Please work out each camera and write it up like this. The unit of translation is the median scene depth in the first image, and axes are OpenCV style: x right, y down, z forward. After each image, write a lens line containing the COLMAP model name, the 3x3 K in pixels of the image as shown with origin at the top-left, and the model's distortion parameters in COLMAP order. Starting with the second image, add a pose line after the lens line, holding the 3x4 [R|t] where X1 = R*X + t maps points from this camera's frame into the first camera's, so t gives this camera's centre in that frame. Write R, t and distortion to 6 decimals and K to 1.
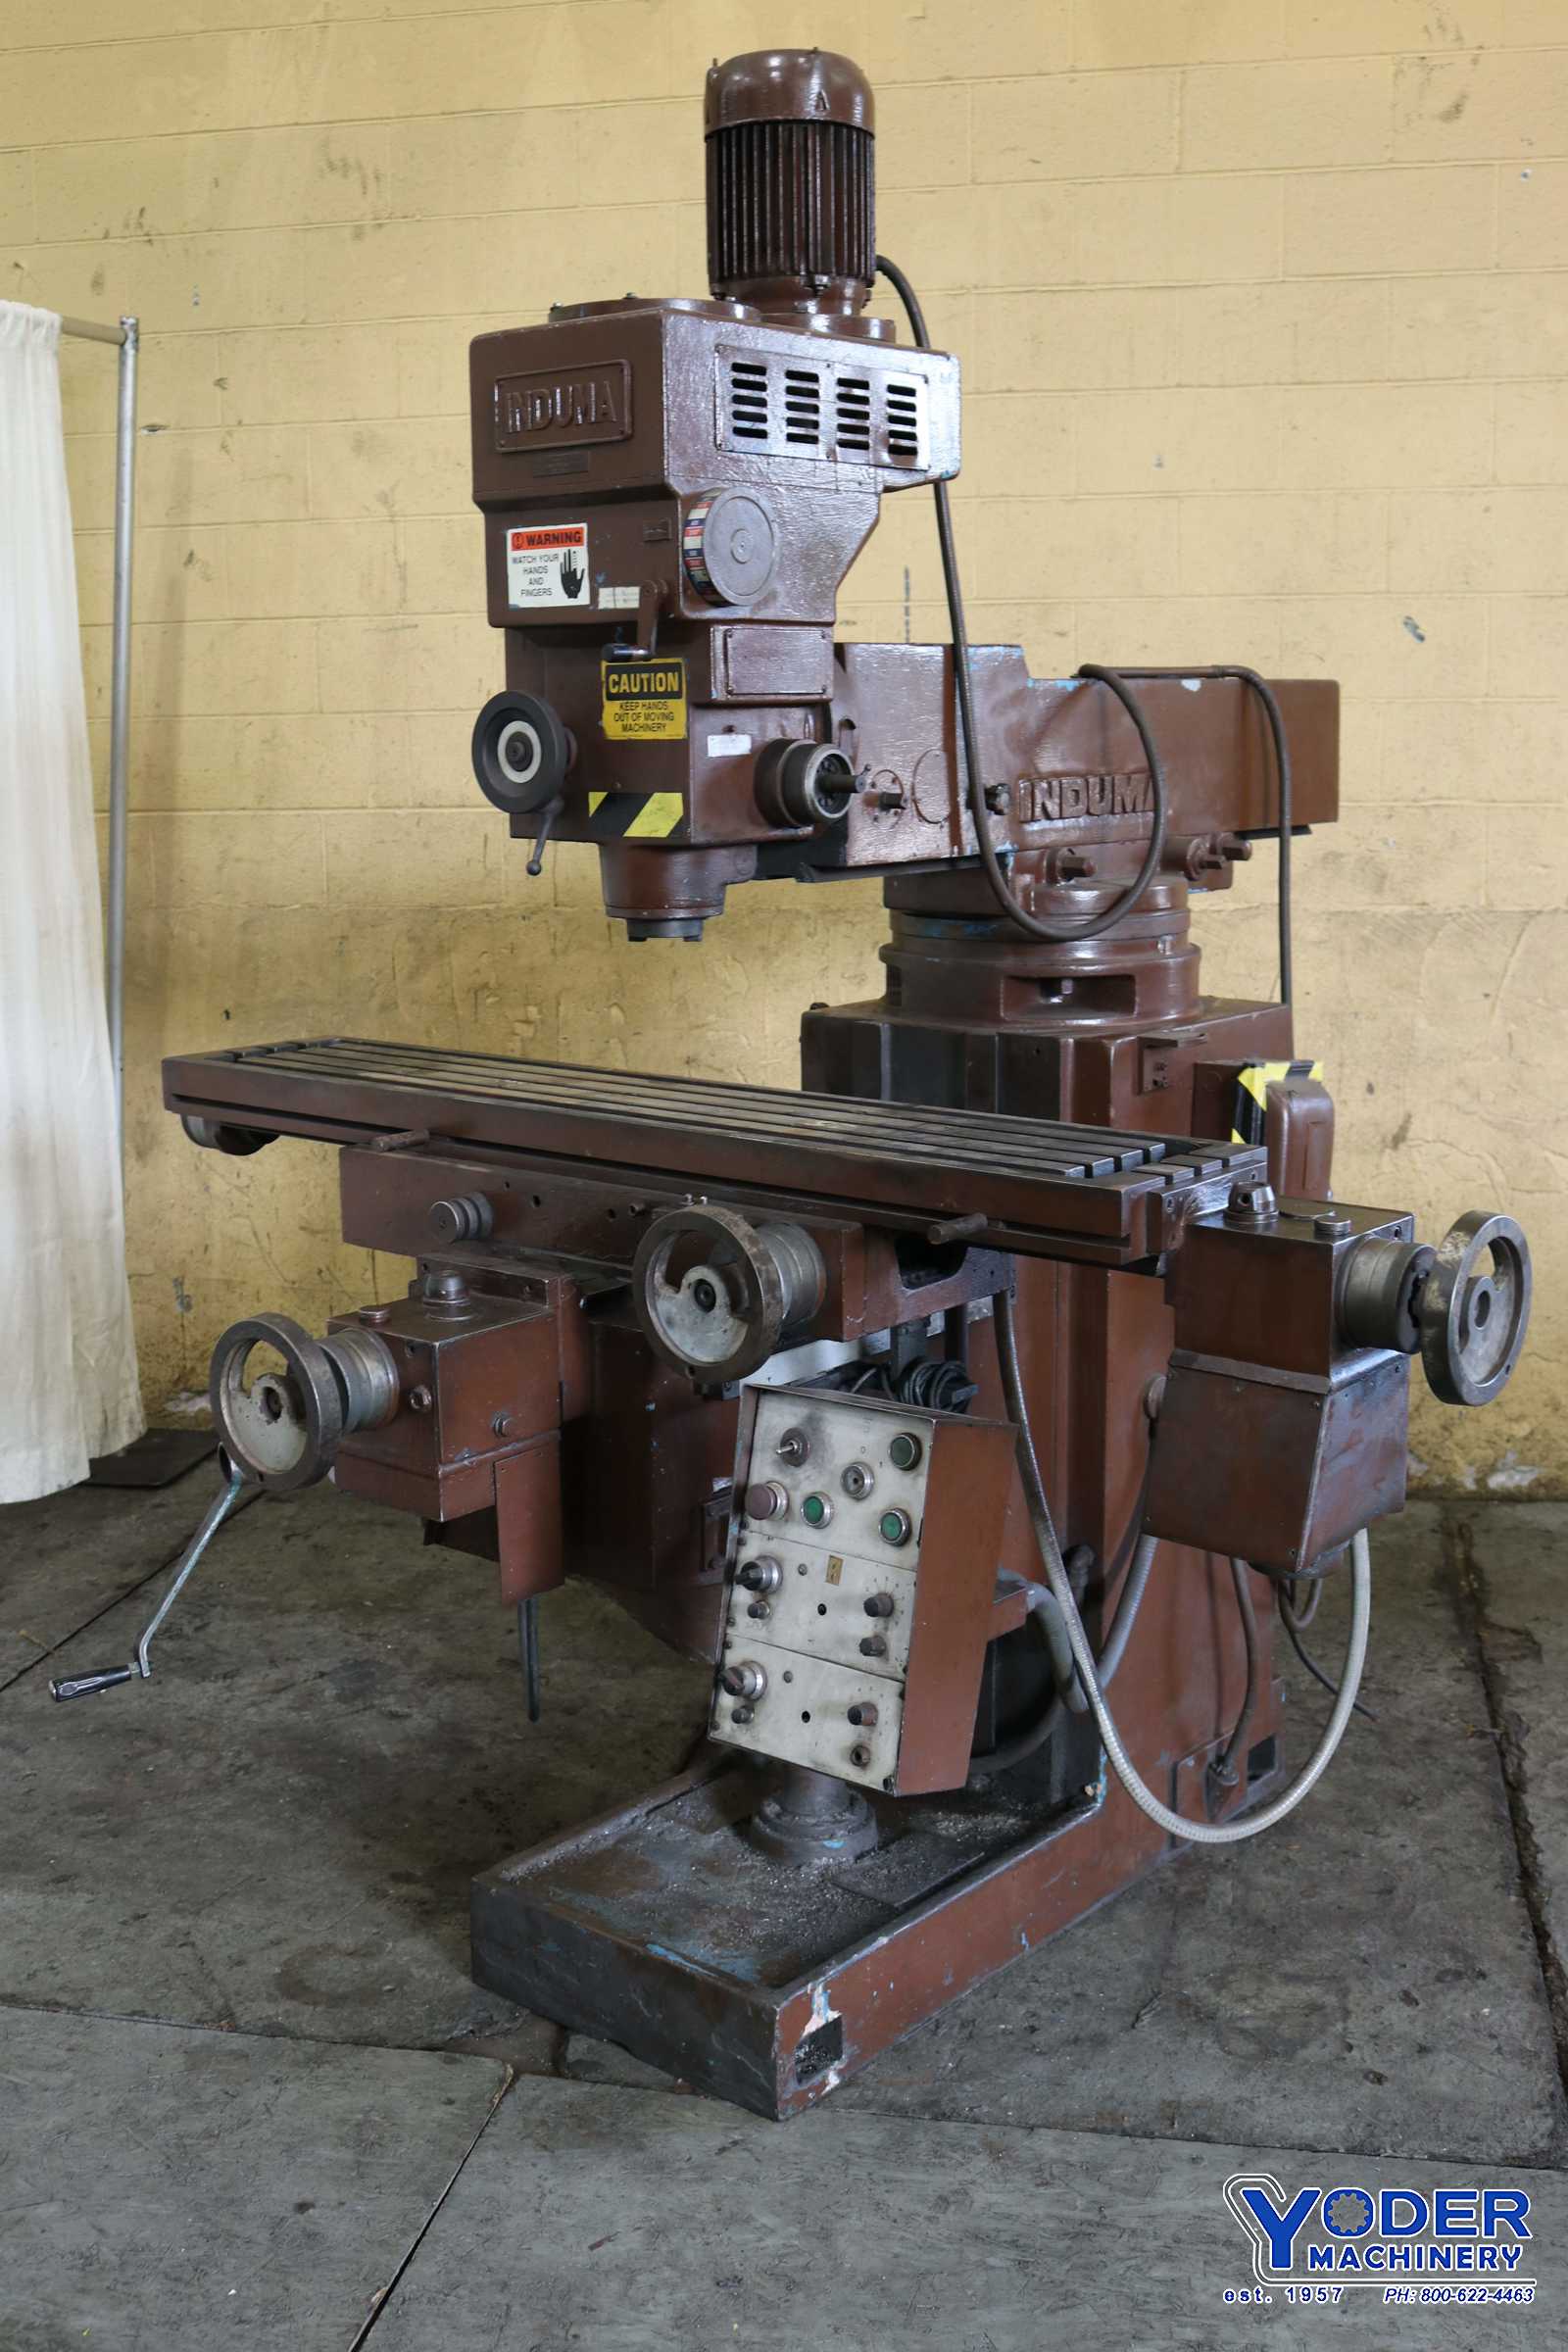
lens RADIAL K [[2619.3, 0, 788.0], [0, 2619.3, 1165.3], [0, 0, 1]] dist [-0.079741, 0.000000]
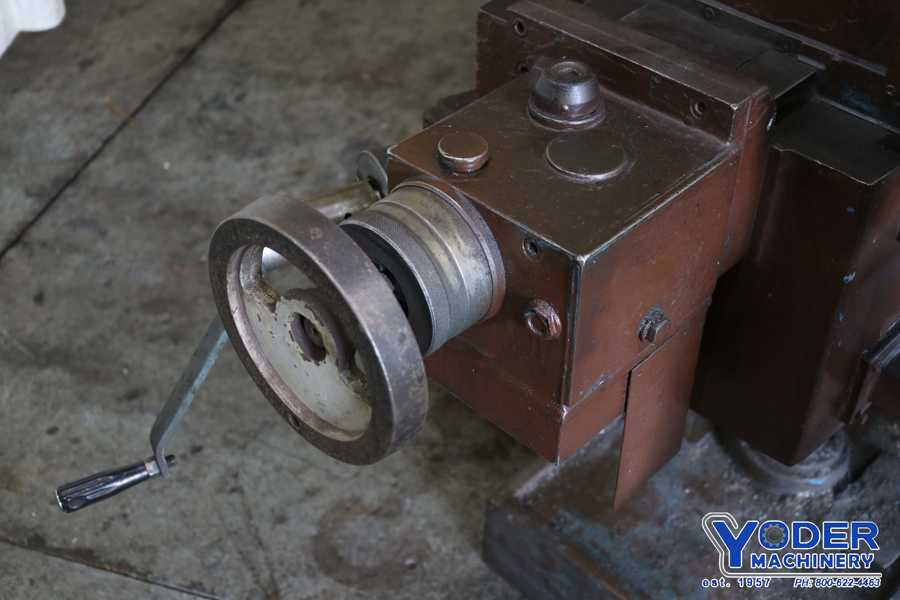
lens RADIAL K [[1182.9, 0, 437.5], [0, 1182.9, 323.2], [0, 0, 1]] dist [-0.084197, 0.000000]
pose [[0.996700, 0.062428, -0.051887, -0.132229], [-0.027002, 0.857763, 0.513335, -0.048969], [0.076553, -0.510240, 0.856618, 0.659006]]
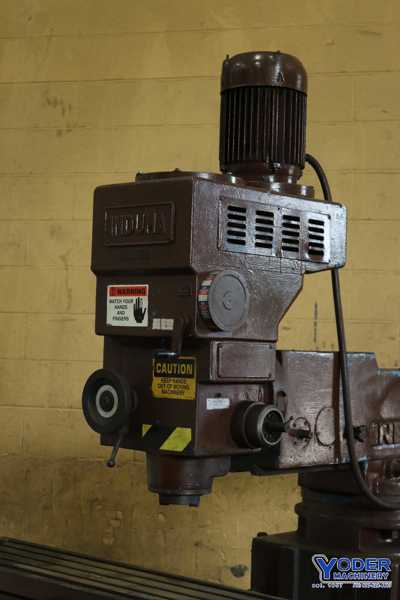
lens RADIAL K [[1205.5, 0, 199.9], [0, 1205.5, 300.8], [0, 0, 1]] dist [-0.033462, 0.000000]
pose [[0.997855, 0.040940, -0.051082, 0.004508], [-0.050785, 0.976507, -0.209417, -0.041114], [0.041309, 0.211562, 0.976491, 0.112959]]
